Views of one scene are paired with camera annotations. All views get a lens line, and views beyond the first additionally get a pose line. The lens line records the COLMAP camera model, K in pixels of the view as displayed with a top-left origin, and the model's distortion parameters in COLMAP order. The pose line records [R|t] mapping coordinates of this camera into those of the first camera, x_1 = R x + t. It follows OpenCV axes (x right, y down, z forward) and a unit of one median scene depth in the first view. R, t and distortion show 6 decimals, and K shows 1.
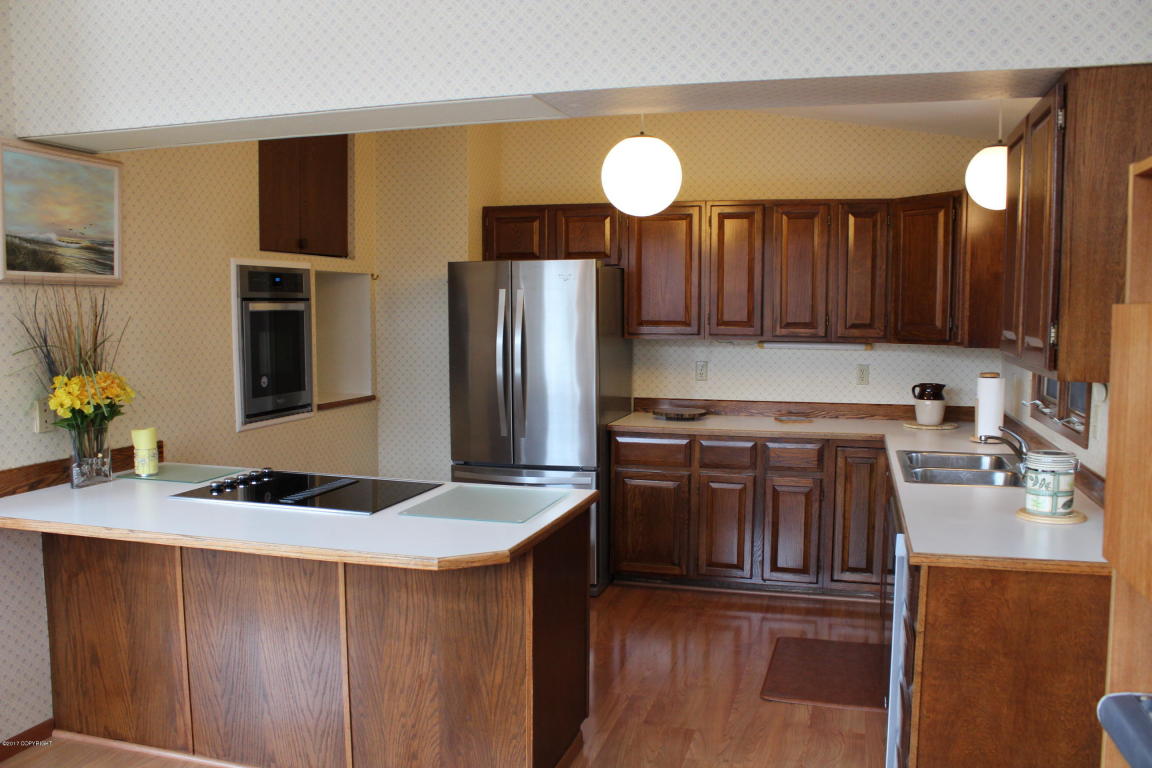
lens RADIAL K [[956.6, 0, 575.9], [0, 956.6, 396.1], [0, 0, 1]] dist [-0.114435, 0.001339]
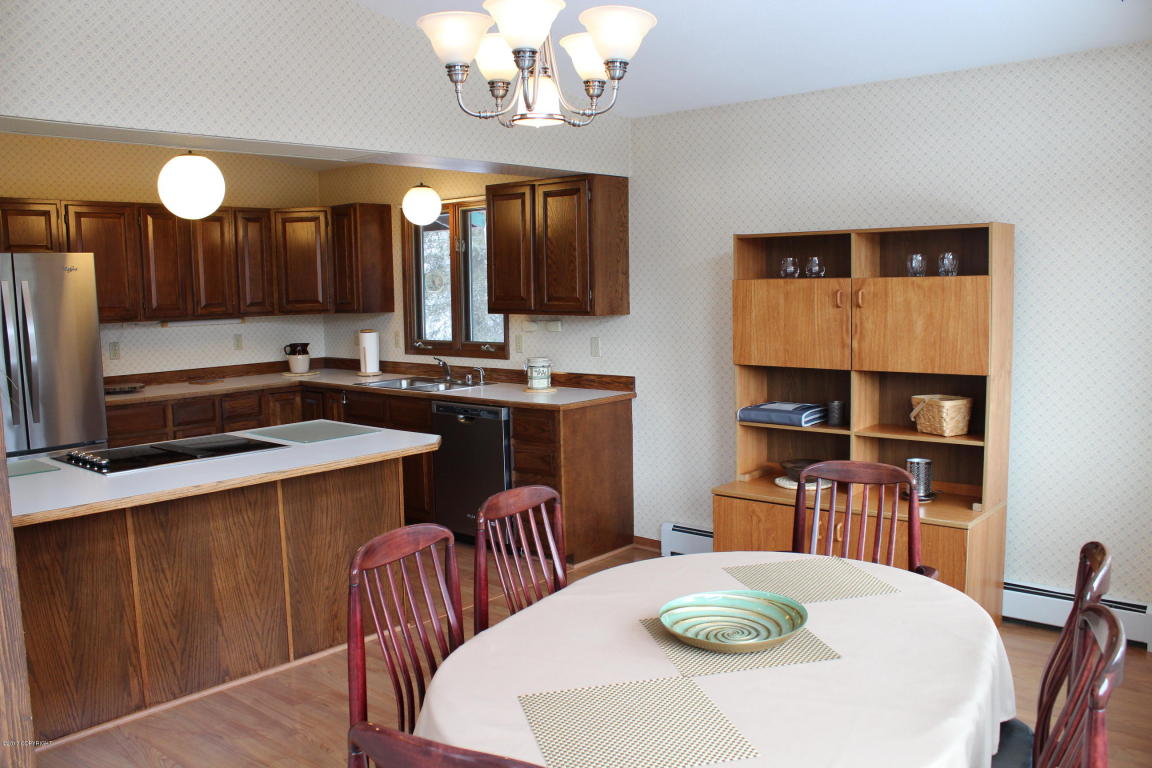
lens RADIAL K [[953.3, 0, 576.0], [0, 953.3, 384.0], [0, 0, 1]] dist [-0.150825, -0.001310]
pose [[0.409773, -0.104078, 0.906231, -1.135535], [0.102346, 0.992442, 0.067701, -0.008660], [-0.906428, 0.065007, 0.417328, 0.082334]]
